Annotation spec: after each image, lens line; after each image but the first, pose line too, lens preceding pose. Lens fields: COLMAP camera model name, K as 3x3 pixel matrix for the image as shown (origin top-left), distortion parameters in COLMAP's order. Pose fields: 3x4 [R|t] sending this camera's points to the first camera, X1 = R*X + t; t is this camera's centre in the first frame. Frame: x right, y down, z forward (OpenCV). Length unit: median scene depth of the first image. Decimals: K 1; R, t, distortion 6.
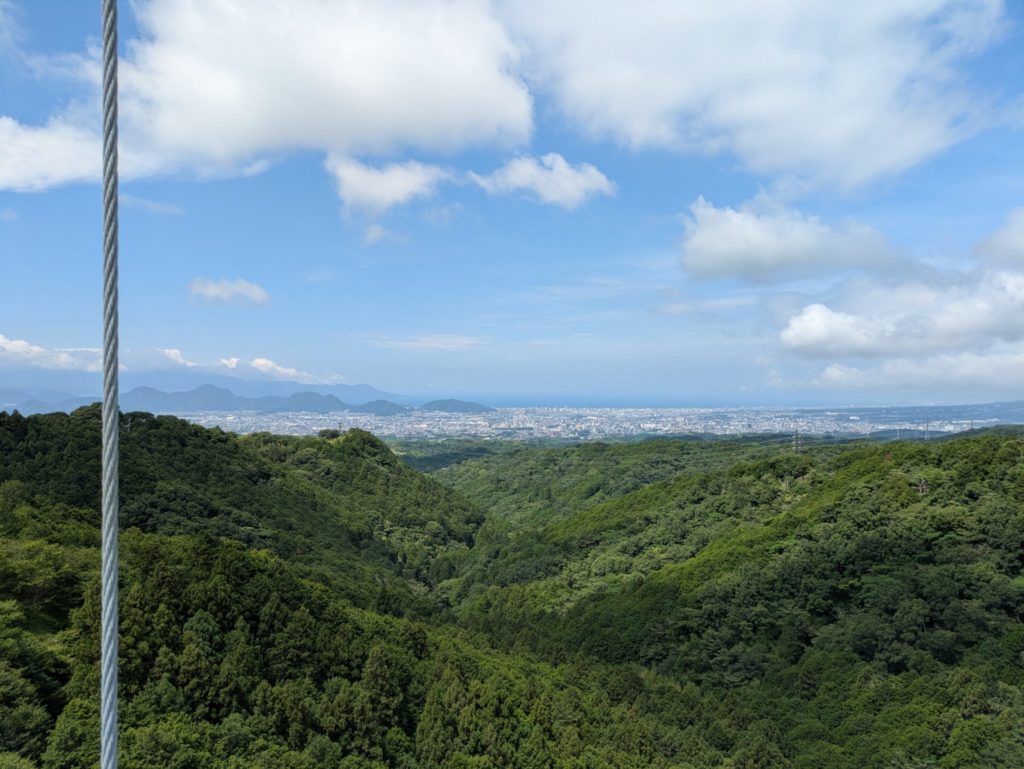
lens RADIAL K [[769.9, 0, 510.7], [0, 769.9, 383.5], [0, 0, 1]] dist [0.002364, 0.006649]
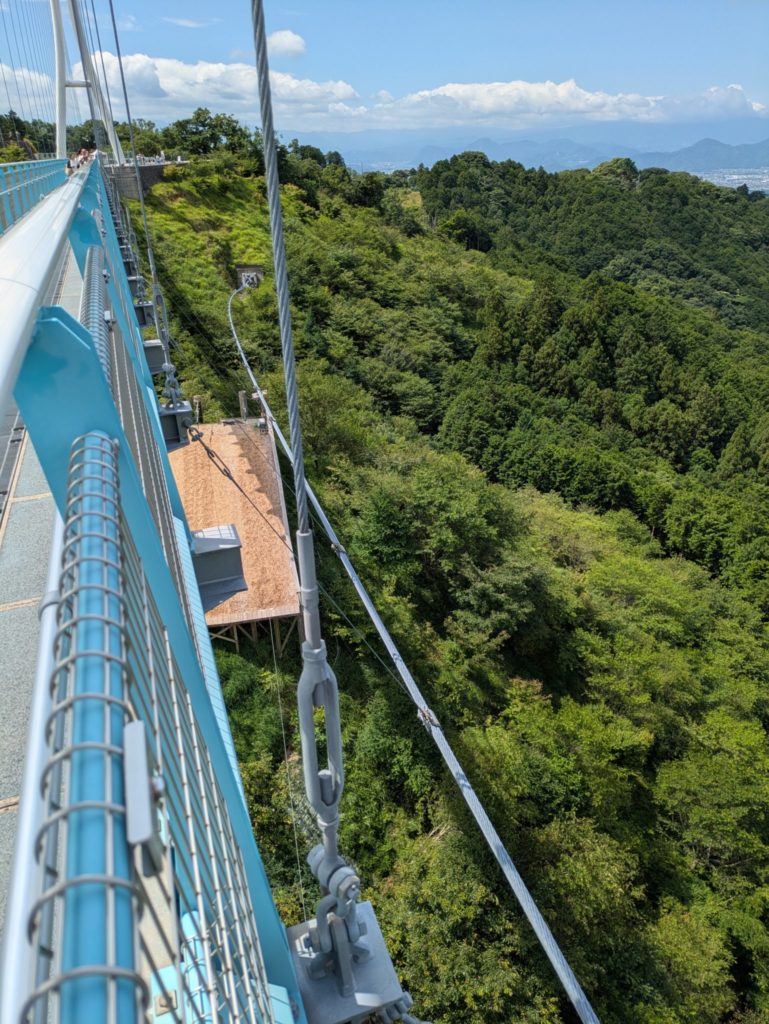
lens RADIAL K [[769.9, 0, 392.8], [0, 769.9, 514.2], [0, 0, 1]] dist [0.002364, 0.006649]
pose [[0.705306, 0.288395, -0.647589, 0.103961], [0.027956, 0.901483, 0.431911, -0.000571], [0.708352, -0.322733, 0.627759, -0.048993]]
